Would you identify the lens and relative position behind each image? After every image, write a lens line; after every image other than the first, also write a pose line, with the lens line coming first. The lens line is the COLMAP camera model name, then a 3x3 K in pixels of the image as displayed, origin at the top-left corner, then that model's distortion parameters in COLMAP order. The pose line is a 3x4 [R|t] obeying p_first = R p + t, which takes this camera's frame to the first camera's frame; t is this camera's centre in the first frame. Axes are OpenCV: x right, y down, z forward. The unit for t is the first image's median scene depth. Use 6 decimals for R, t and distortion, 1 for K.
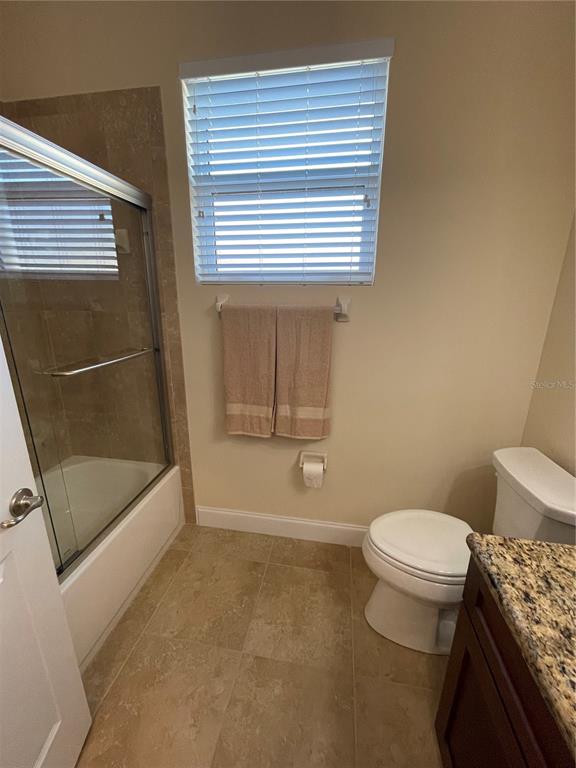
lens RADIAL K [[310.2, 0, 288.8], [0, 310.2, 379.7], [0, 0, 1]] dist [-0.001421, -0.000460]
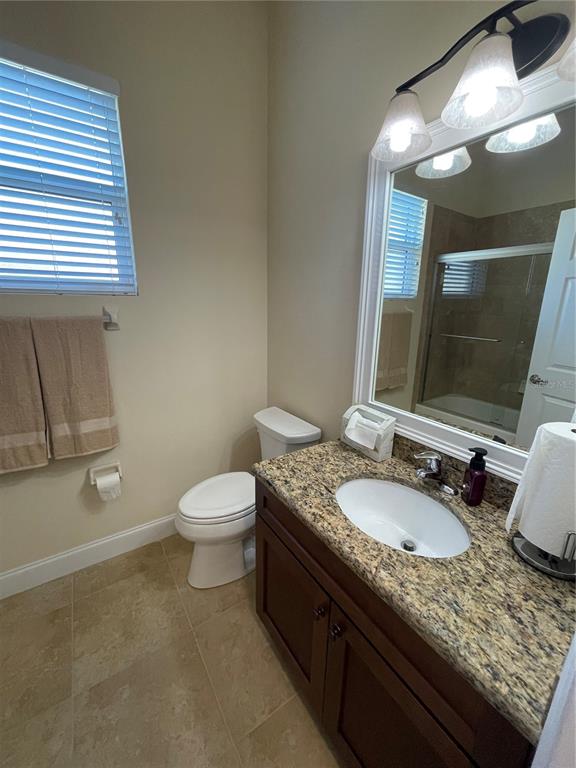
lens RADIAL K [[310.2, 0, 286.0], [0, 310.2, 382.3], [0, 0, 1]] dist [-0.001421, -0.000460]
pose [[0.730140, -0.168905, 0.662093, -0.121704], [0.174998, 0.982873, 0.057756, 0.024964], [-0.660508, 0.073695, 0.747193, -0.143132]]
